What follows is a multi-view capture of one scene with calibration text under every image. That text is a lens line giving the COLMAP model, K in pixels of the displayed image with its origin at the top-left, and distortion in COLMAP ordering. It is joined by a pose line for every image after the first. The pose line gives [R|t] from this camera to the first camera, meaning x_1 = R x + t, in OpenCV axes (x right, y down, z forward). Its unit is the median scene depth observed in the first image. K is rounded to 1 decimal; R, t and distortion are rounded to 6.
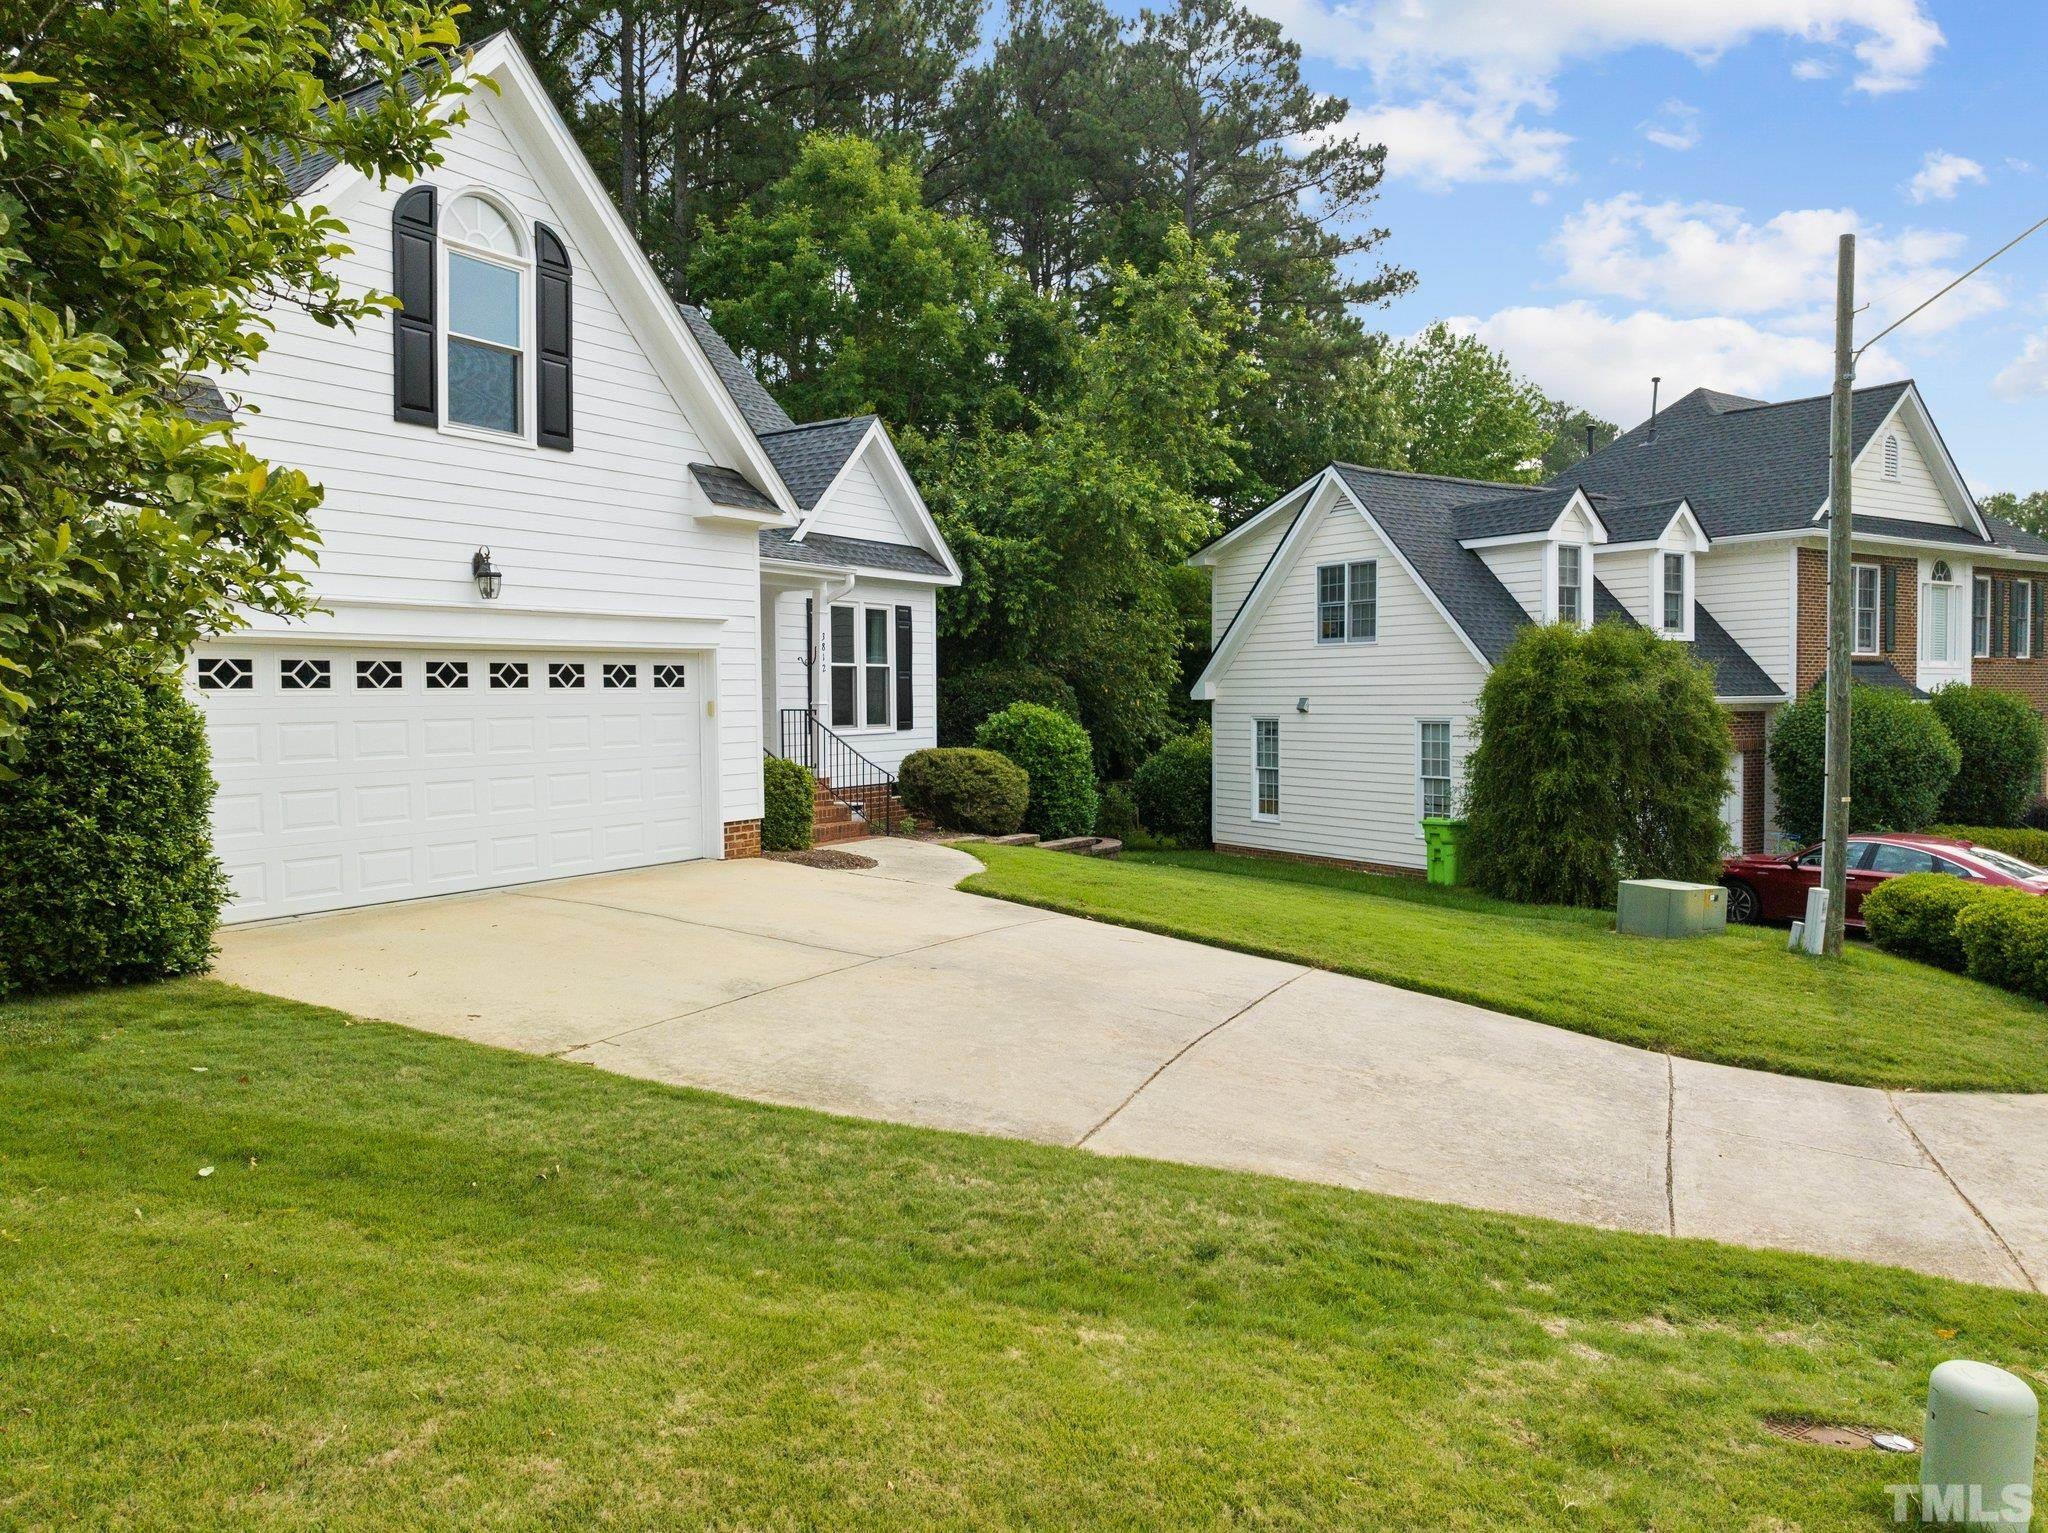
lens RADIAL K [[1441.0, 0, 1033.5], [0, 1441.0, 762.1], [0, 0, 1]] dist [-0.035060, -0.003664]
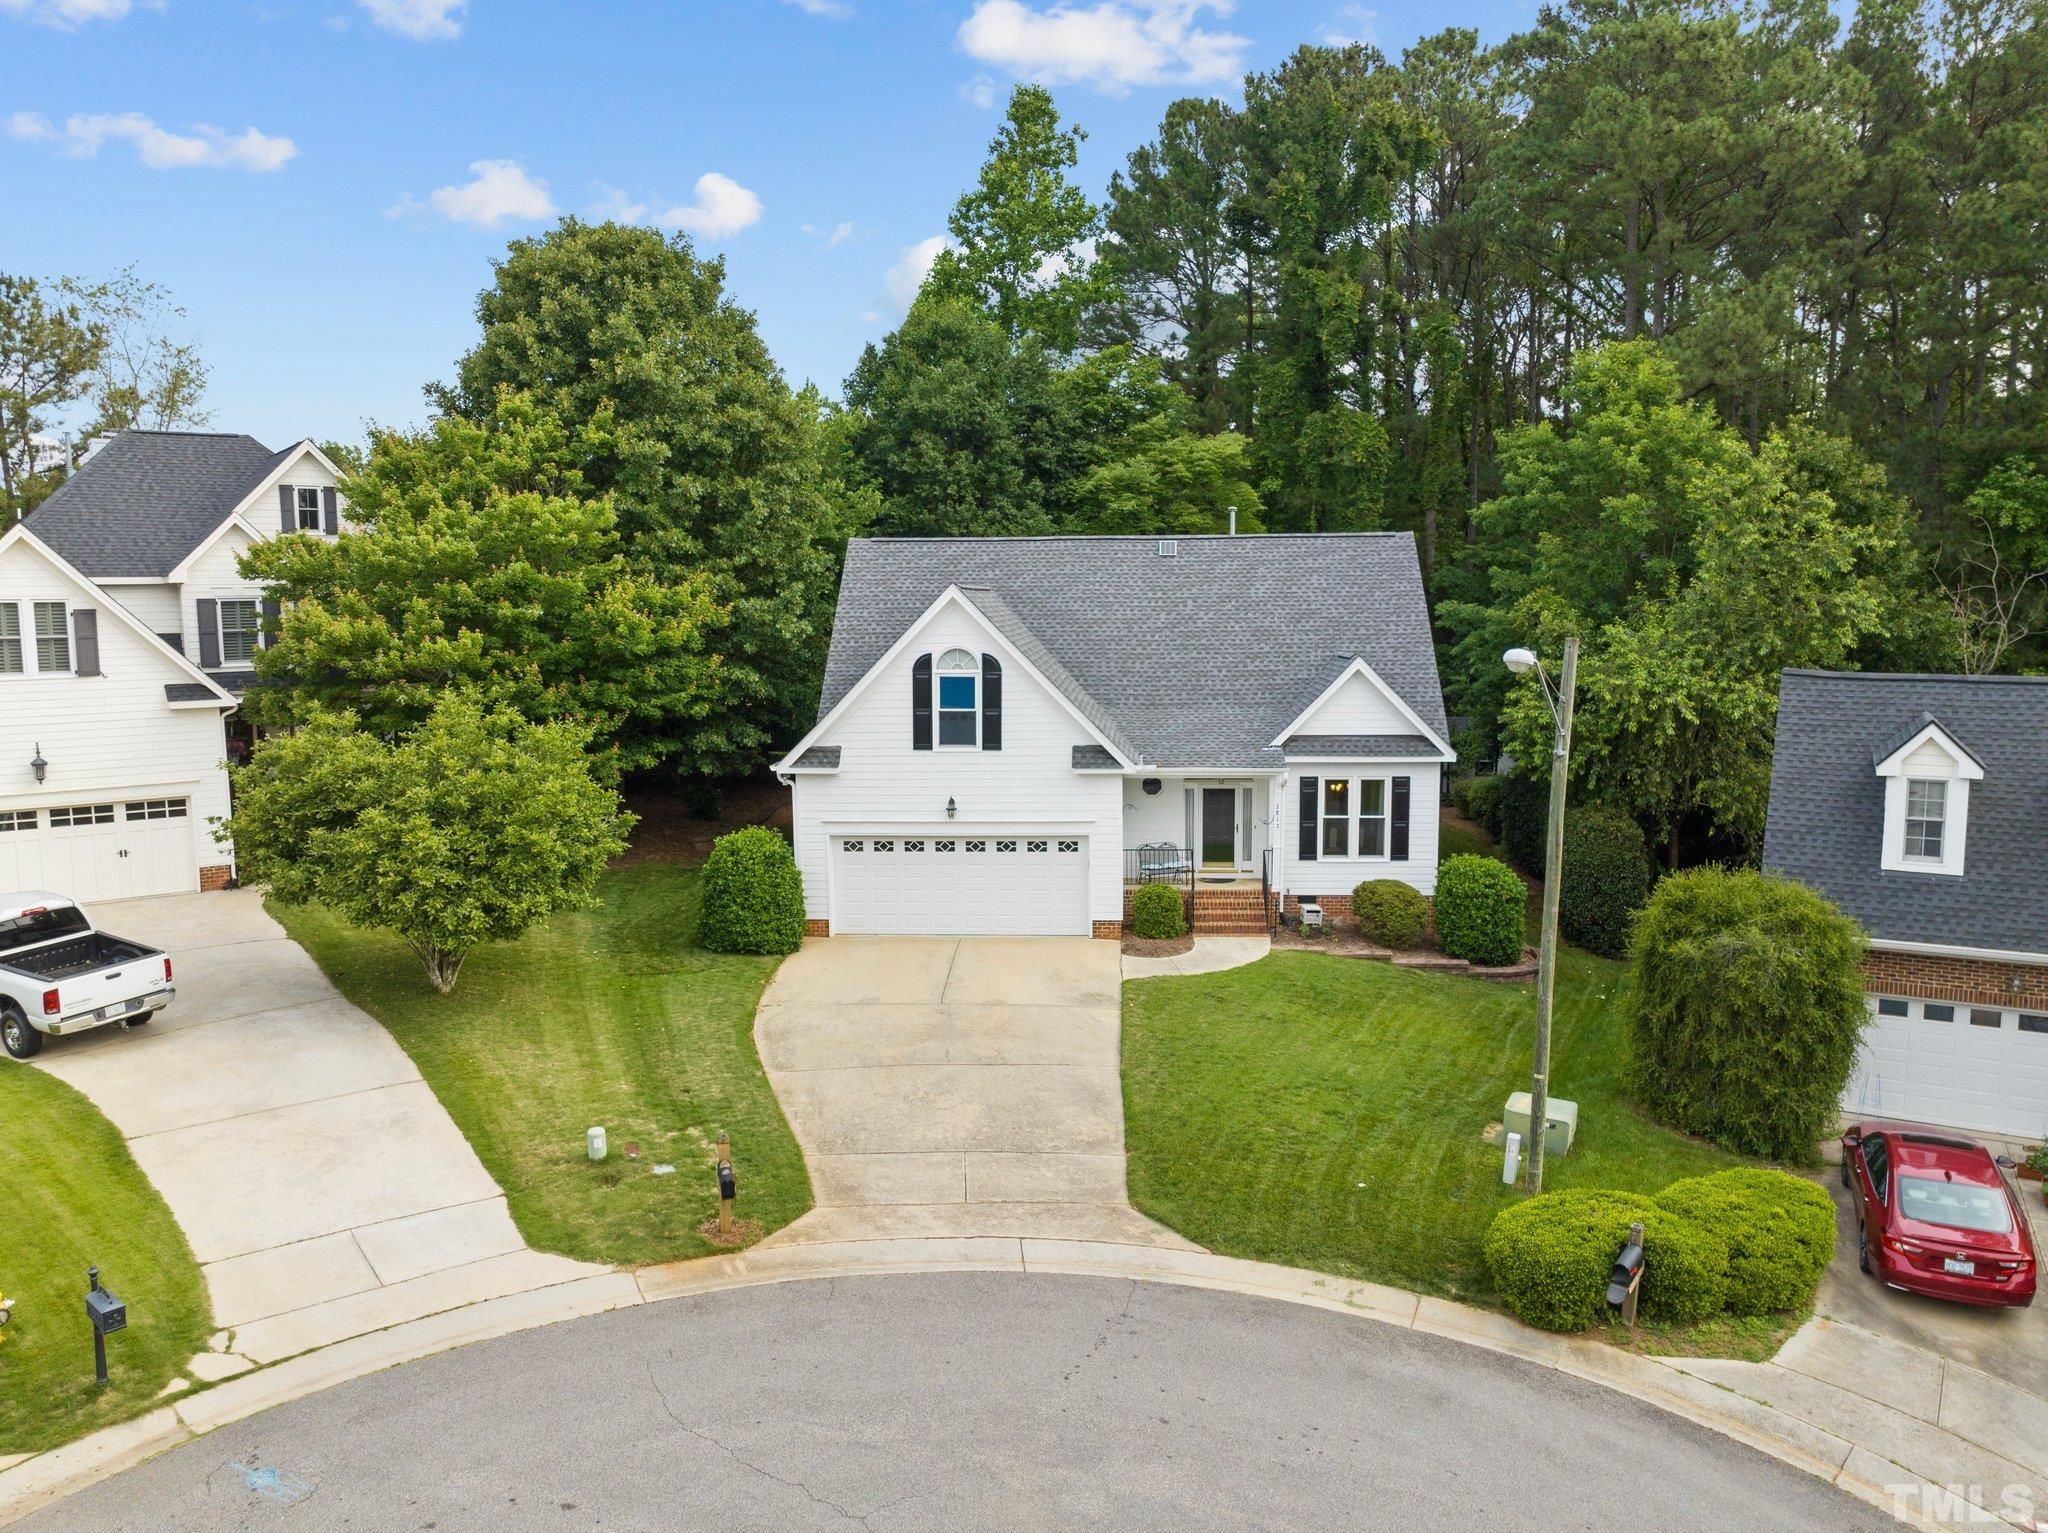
lens RADIAL K [[1441.0, 0, 1033.5], [0, 1441.0, 762.1], [0, 0, 1]] dist [-0.035060, -0.003664]
pose [[0.472419, 0.106991, -0.874856, 1.069155], [-0.037177, 0.994140, 0.101503, -0.273436], [0.880590, -0.015428, 0.473629, -0.014504]]
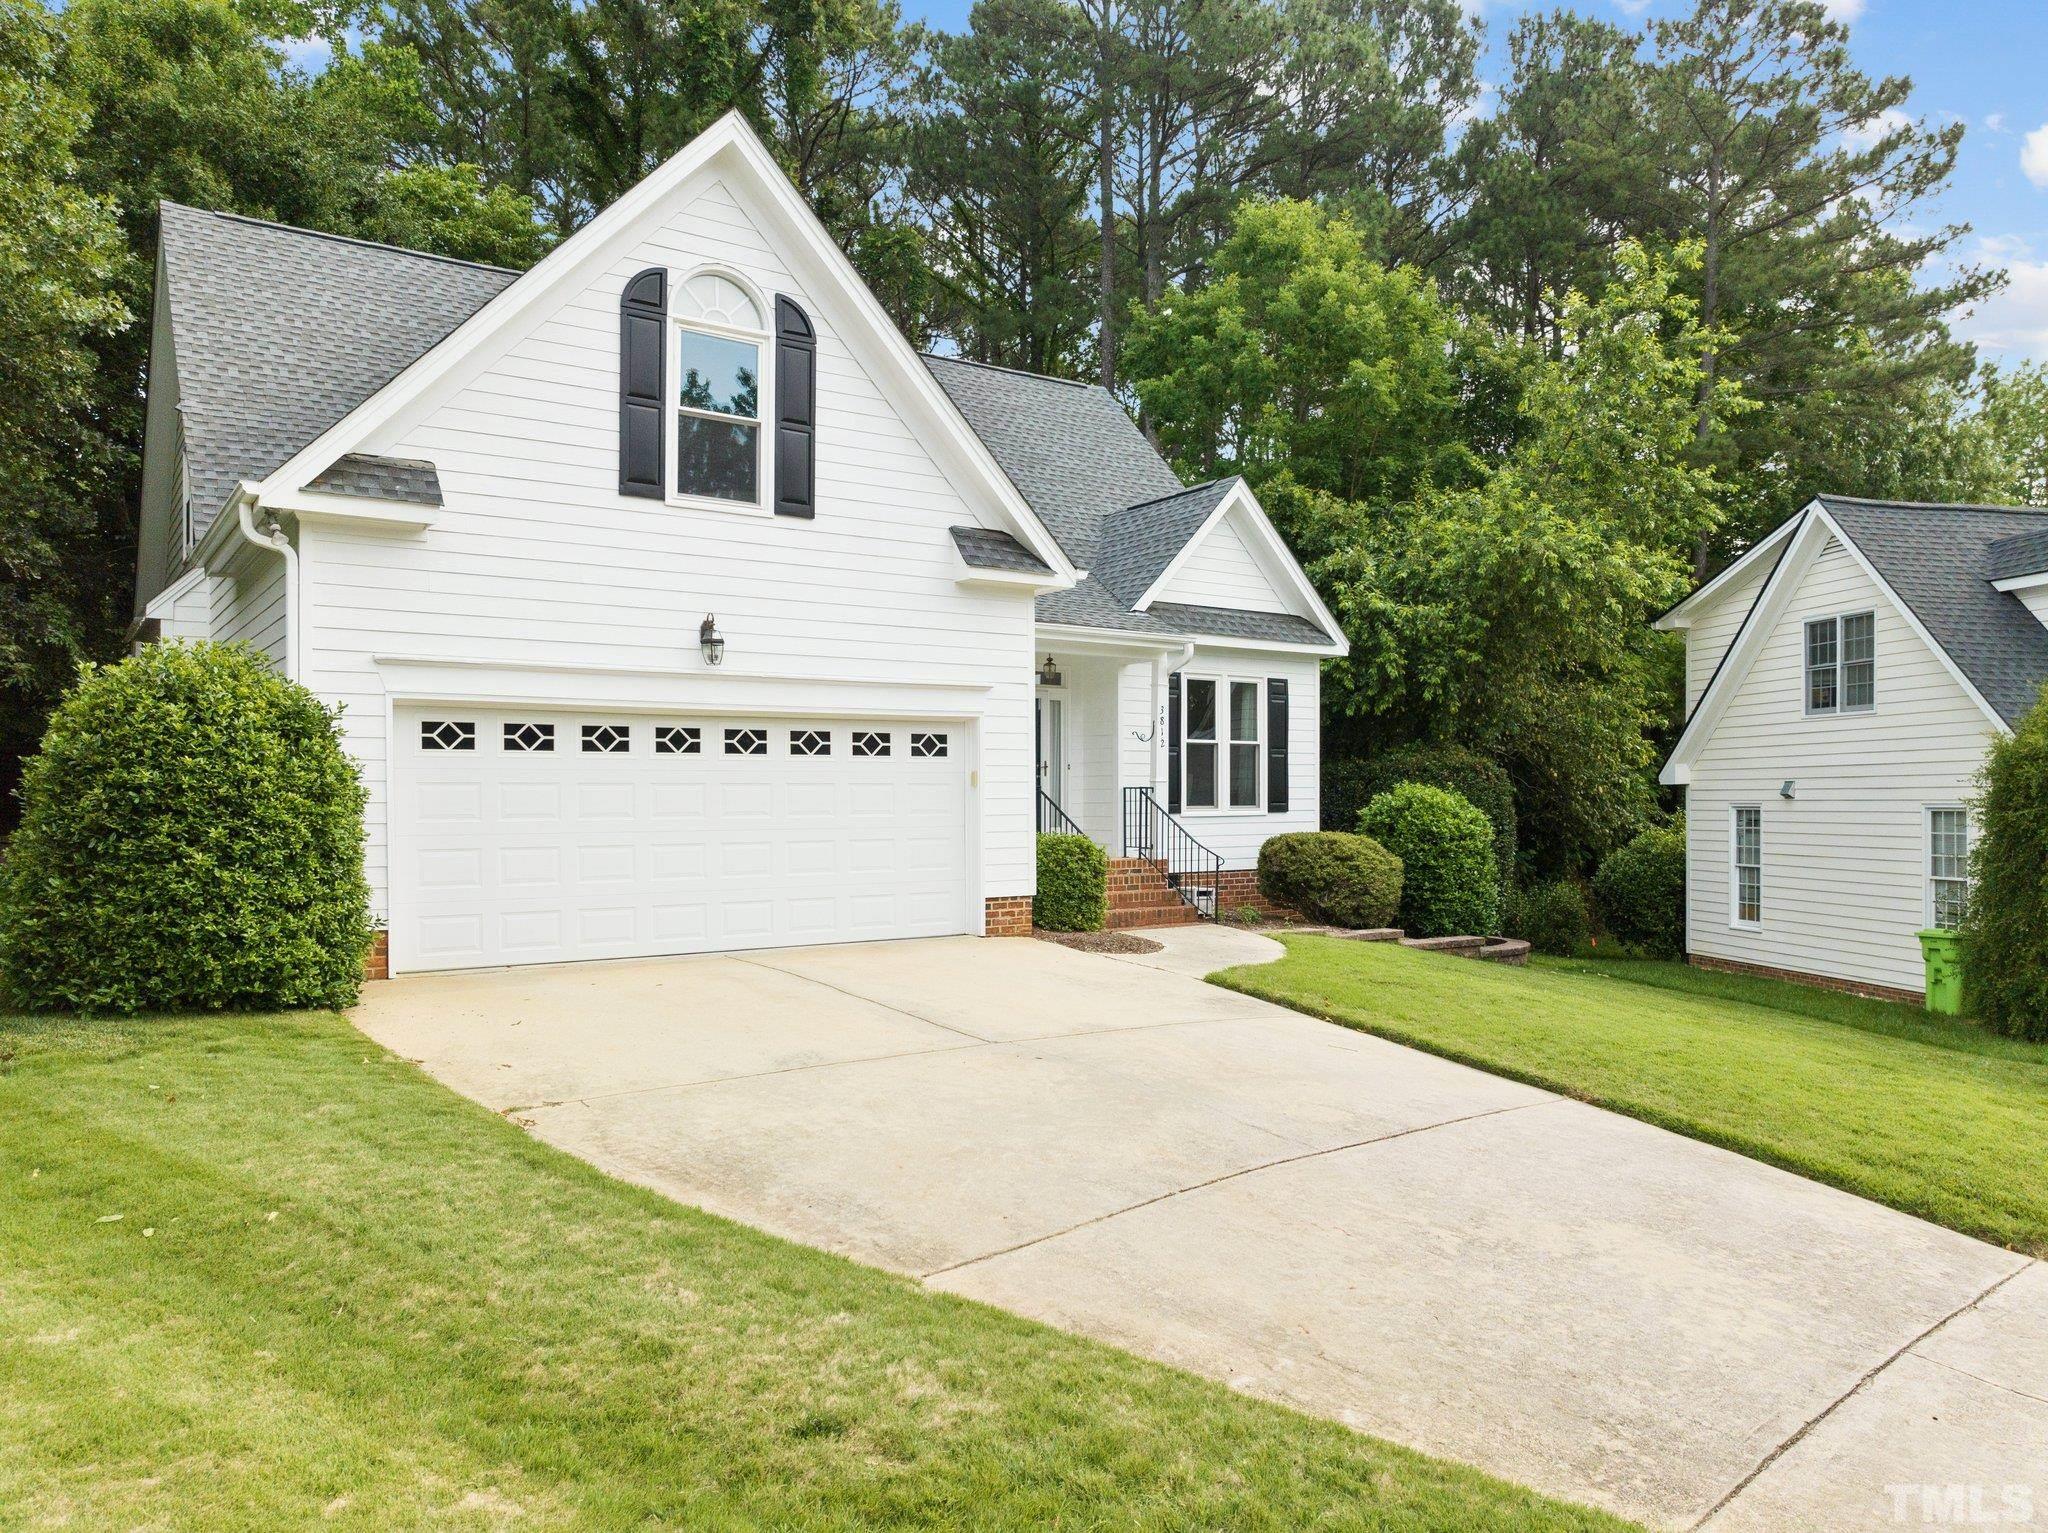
lens RADIAL K [[1454.9, 0, 1034.9], [0, 1454.9, 804.8], [0, 0, 1]] dist [-0.036544, 0.004930]
pose [[0.922269, 0.006110, -0.386501, 0.136098], [-0.021618, 0.999125, -0.035790, 0.010157], [0.385944, 0.041364, 0.921594, 0.085978]]
